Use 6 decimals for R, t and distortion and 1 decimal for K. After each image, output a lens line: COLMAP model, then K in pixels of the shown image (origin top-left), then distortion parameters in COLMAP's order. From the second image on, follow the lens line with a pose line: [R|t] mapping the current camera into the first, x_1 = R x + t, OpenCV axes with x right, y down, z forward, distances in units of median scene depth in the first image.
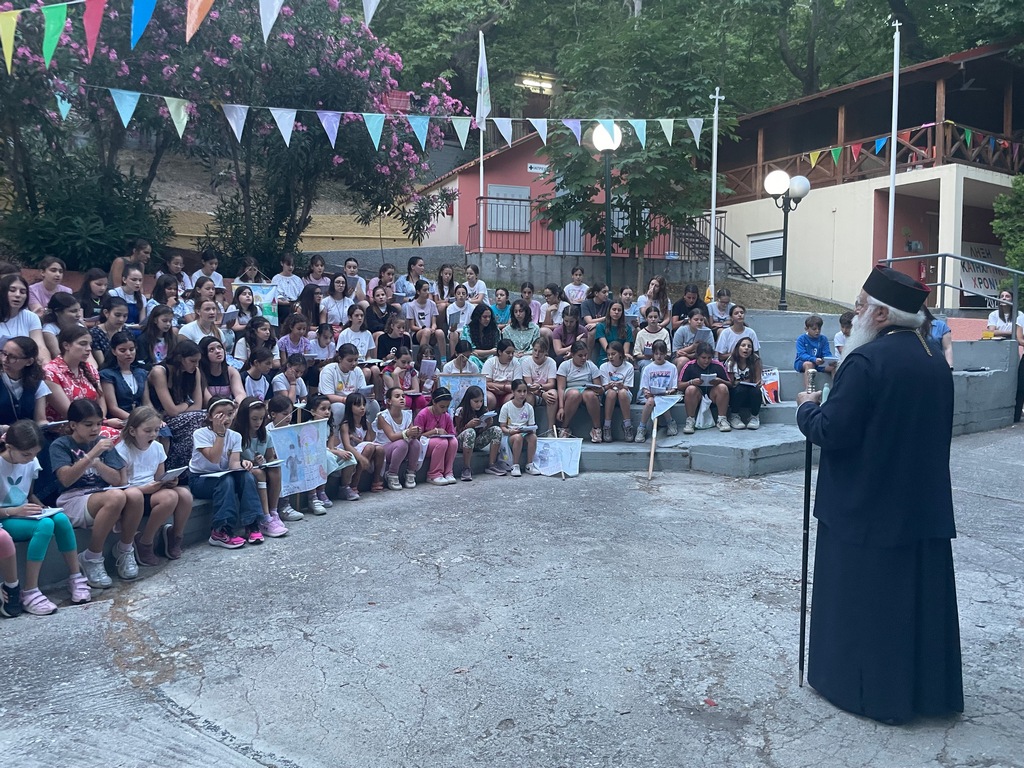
lens RADIAL K [[768.5, 0, 506.6], [0, 768.5, 400.7], [0, 0, 1]] dist [0.094306, -0.134810]
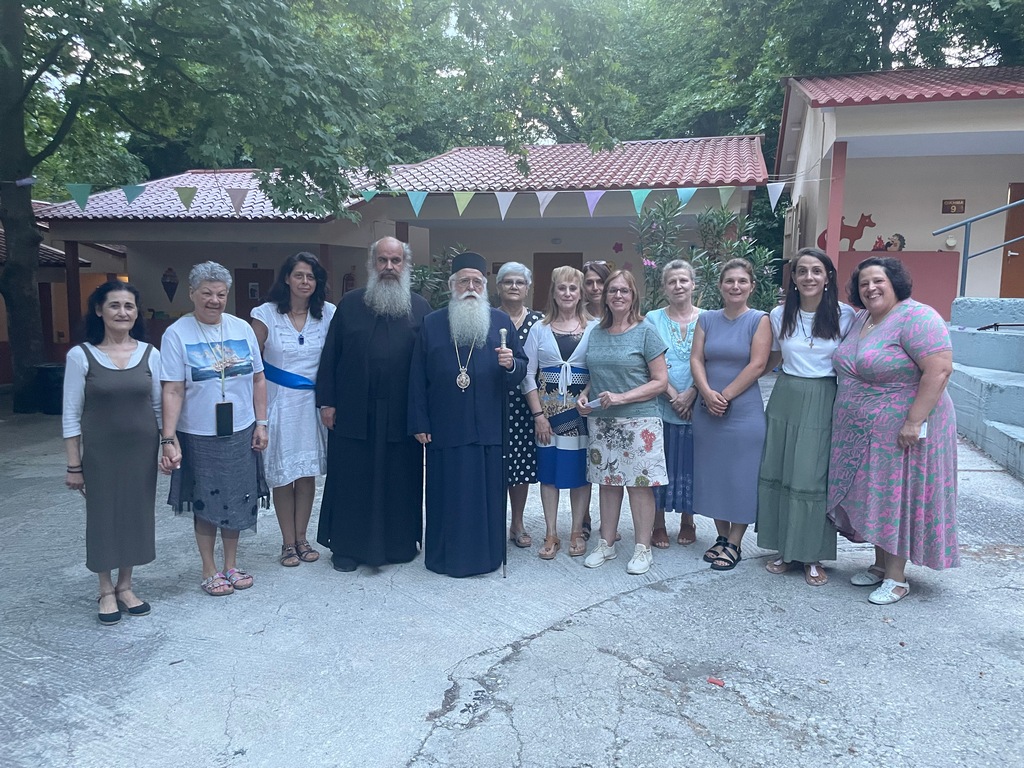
lens RADIAL K [[772.2, 0, 512.0], [0, 772.2, 384.0], [0, 0, 1]] dist [0.089464, -0.129808]
pose [[-0.719743, 0.076601, -0.690002, 0.388006], [-0.063053, 0.982574, 0.174851, -0.042254], [0.691371, 0.169355, -0.702371, 0.522595]]
